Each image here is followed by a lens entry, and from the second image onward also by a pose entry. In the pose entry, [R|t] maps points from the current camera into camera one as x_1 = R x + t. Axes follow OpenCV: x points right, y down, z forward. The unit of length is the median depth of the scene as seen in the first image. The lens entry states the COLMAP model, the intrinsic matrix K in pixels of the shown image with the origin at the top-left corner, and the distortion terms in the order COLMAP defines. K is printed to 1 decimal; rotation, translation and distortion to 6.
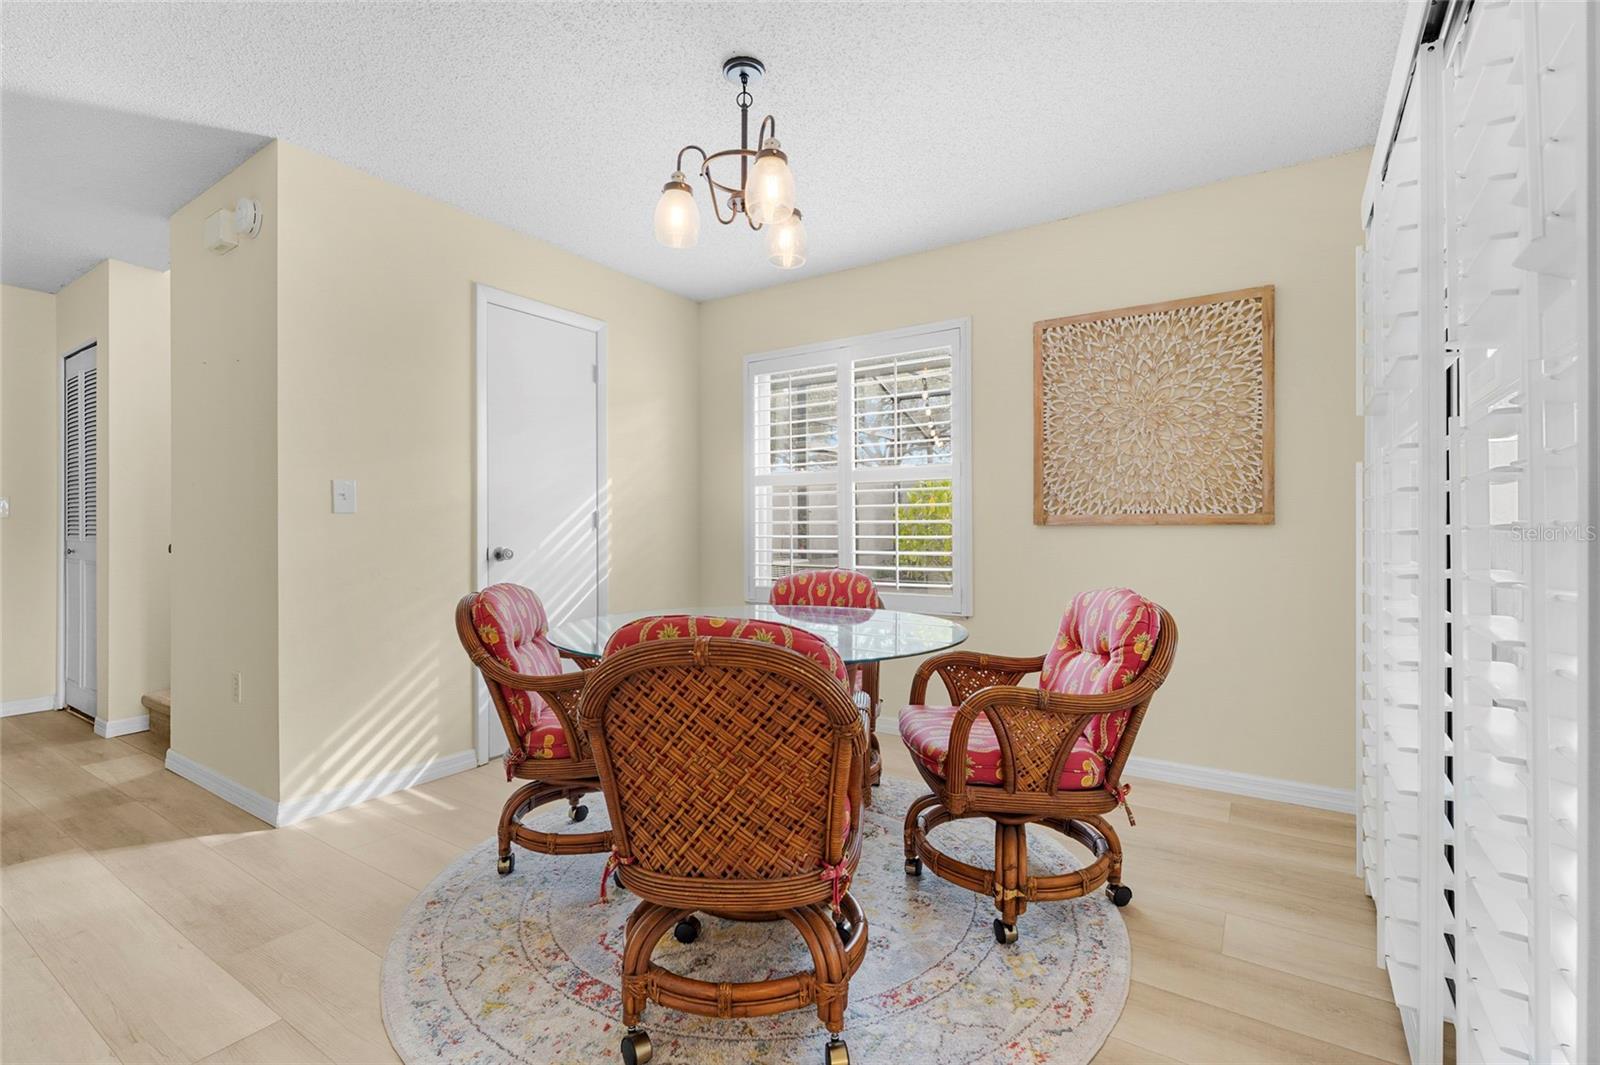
lens RADIAL K [[718.4, 0, 802.4], [0, 718.4, 527.3], [0, 0, 1]] dist [-0.000898, -0.000561]
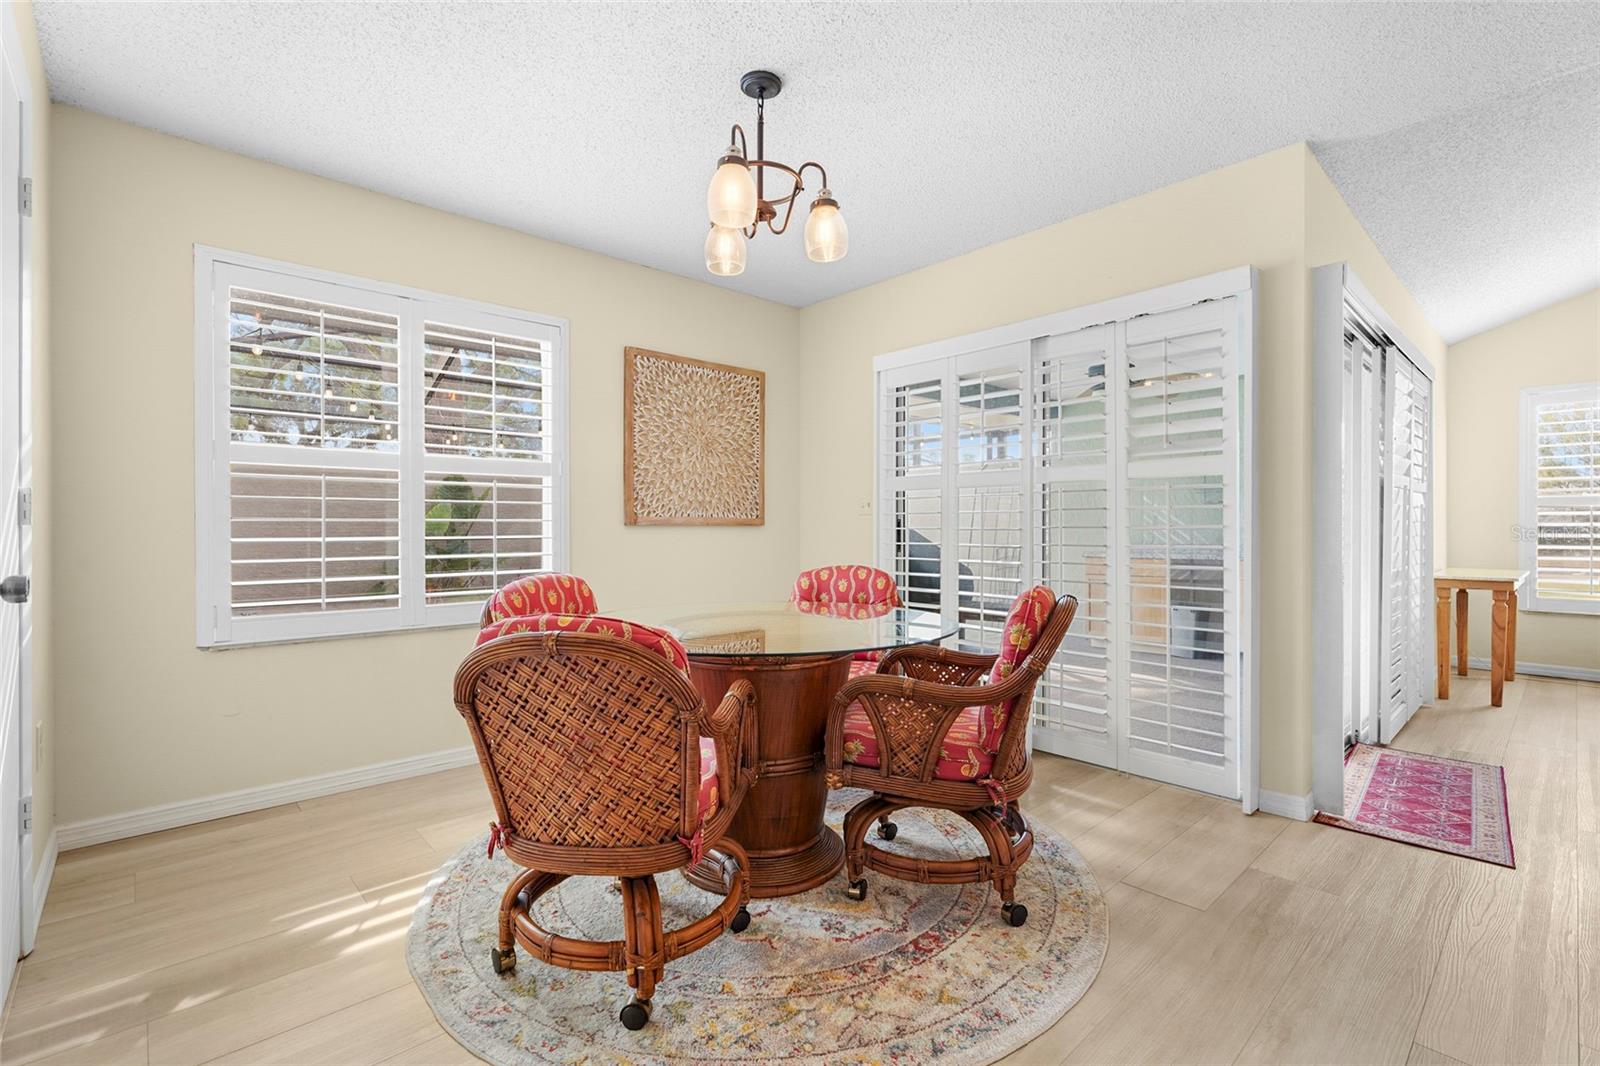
lens RADIAL K [[718.4, 0, 802.4], [0, 718.4, 527.8], [0, 0, 1]] dist [-0.000898, -0.000561]
pose [[0.232862, 0.001994, 0.972508, -0.817550], [0.001798, 0.999995, -0.002481, 0.004849], [-0.972508, 0.002326, 0.232857, 0.536397]]
